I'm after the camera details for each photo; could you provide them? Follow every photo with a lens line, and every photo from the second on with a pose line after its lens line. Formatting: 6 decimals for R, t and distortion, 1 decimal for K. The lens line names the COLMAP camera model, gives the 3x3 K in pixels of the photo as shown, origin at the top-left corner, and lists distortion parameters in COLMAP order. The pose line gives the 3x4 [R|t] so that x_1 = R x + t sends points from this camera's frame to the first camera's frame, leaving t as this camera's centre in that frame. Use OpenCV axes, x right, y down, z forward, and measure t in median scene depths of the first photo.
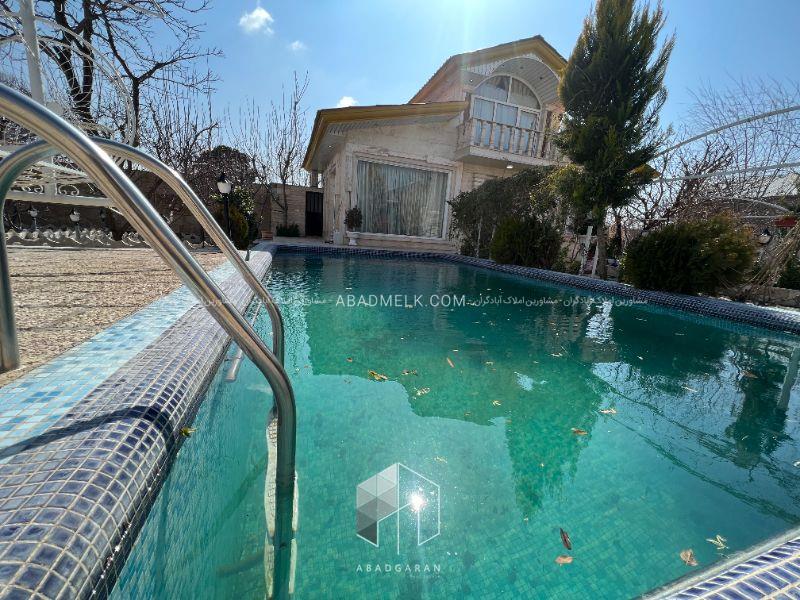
lens RADIAL K [[319.6, 0, 398.9], [0, 319.6, 300.3], [0, 0, 1]] dist [0.001911, -0.000884]
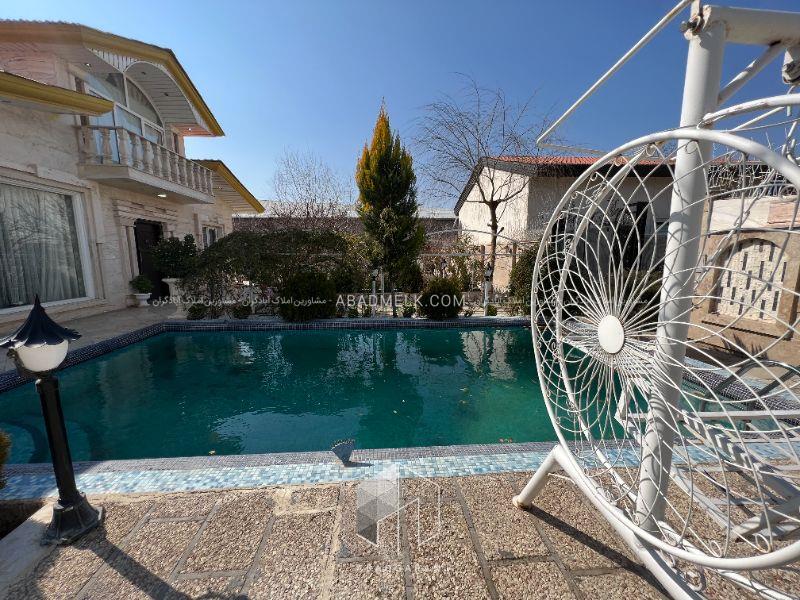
lens RADIAL K [[319.6, 0, 398.5], [0, 319.6, 299.9], [0, 0, 1]] dist [0.001911, -0.000884]
pose [[0.251521, -0.210702, 0.944639, -0.355360], [0.211223, 0.964439, 0.158878, -0.184538], [-0.944522, 0.159568, 0.287082, 0.277731]]
